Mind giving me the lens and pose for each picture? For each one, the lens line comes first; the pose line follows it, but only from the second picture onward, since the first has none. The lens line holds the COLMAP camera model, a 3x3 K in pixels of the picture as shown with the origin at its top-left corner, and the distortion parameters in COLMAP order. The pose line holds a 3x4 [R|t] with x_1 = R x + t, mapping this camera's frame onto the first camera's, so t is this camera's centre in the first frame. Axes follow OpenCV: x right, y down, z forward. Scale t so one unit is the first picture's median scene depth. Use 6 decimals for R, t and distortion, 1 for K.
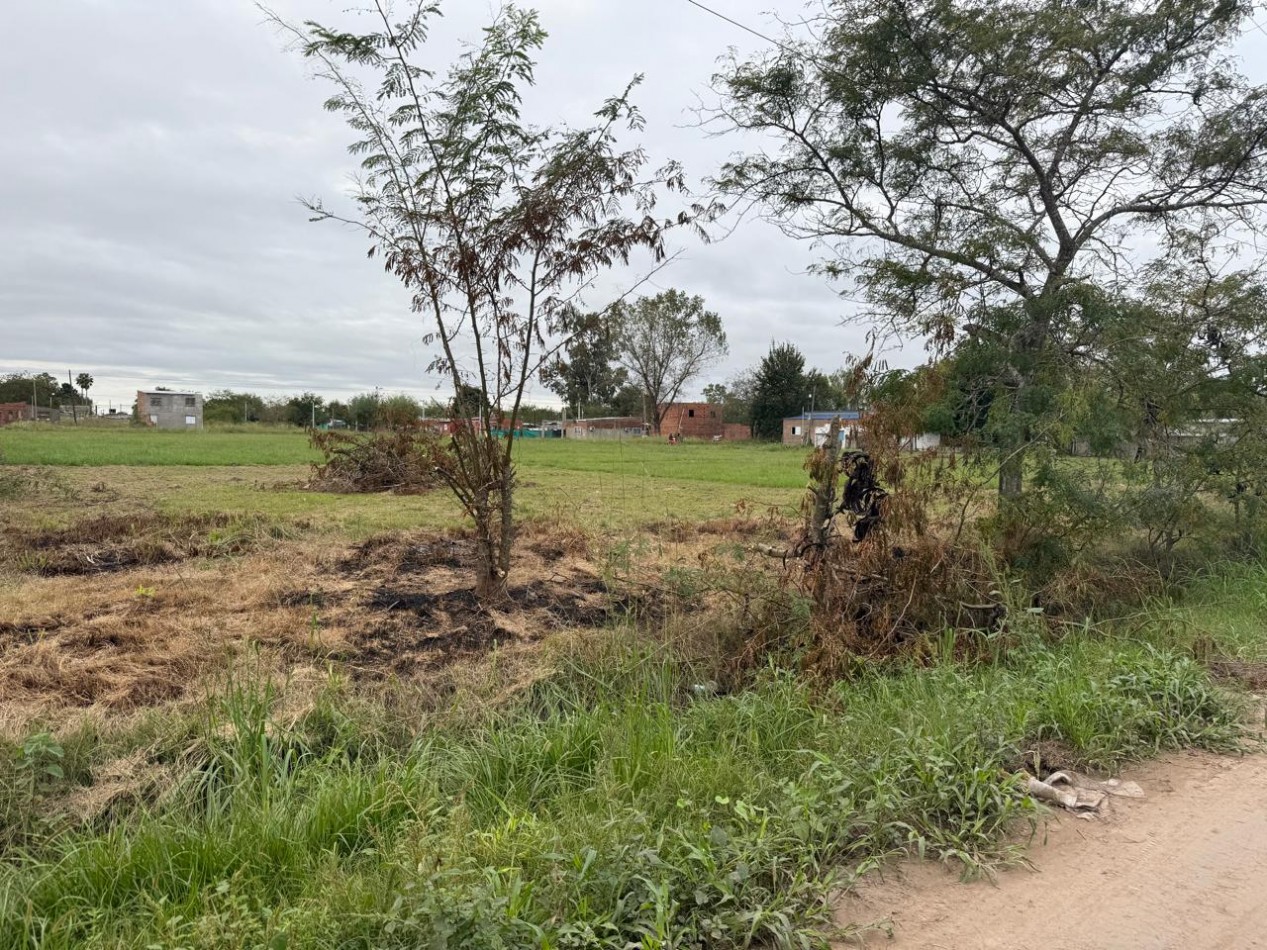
lens RADIAL K [[925.3, 0, 635.1], [0, 925.3, 489.4], [0, 0, 1]] dist [0.046642, -0.064400]
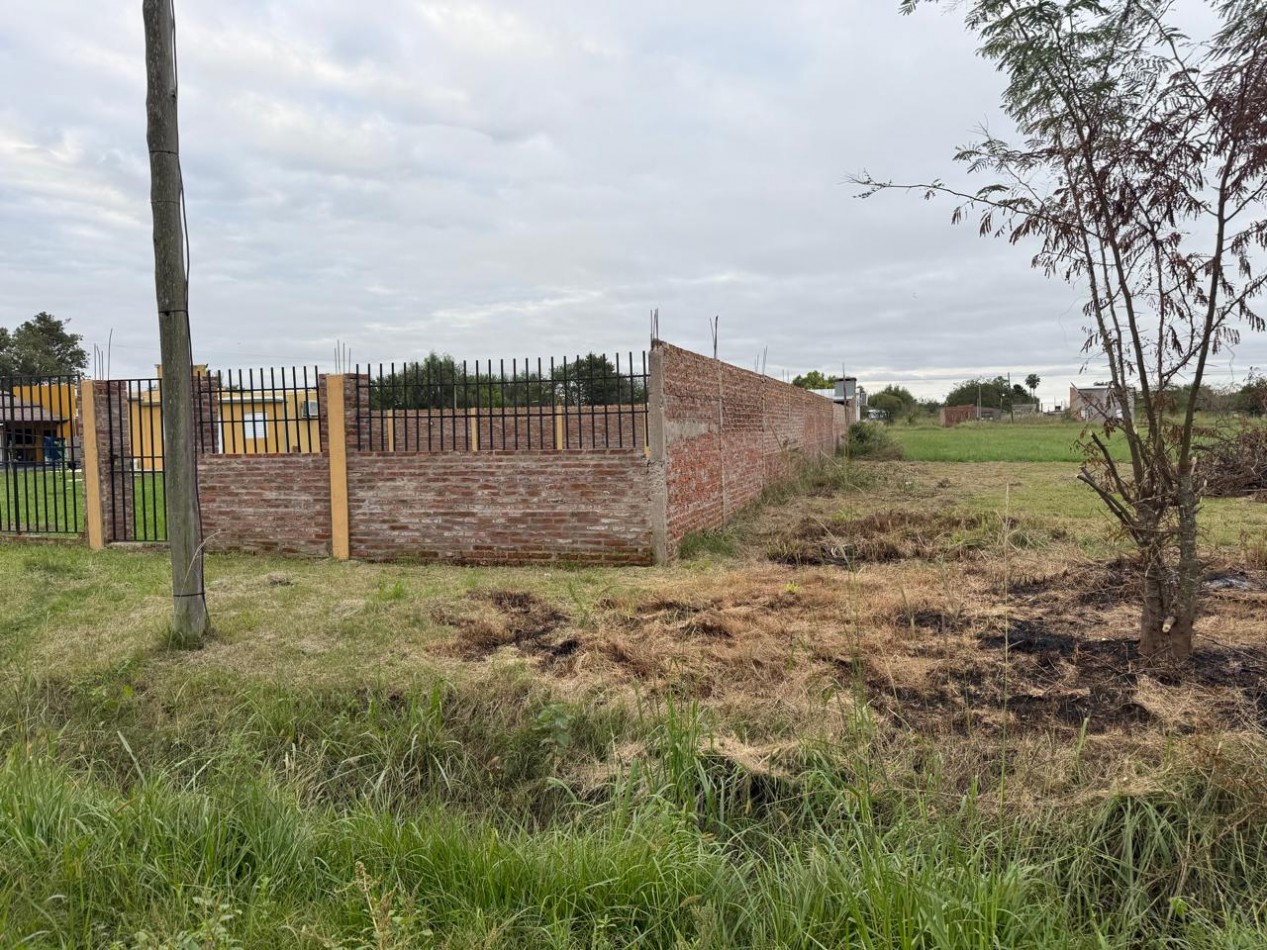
lens RADIAL K [[894.2, 0, 636.8], [0, 894.2, 472.3], [0, 0, 1]] dist [0.122806, -0.175247]
pose [[0.554832, 0.012687, -0.831866, 0.069277], [-0.021170, 0.999775, 0.001128, -0.006171], [0.831693, 0.016985, 0.554976, 0.092082]]
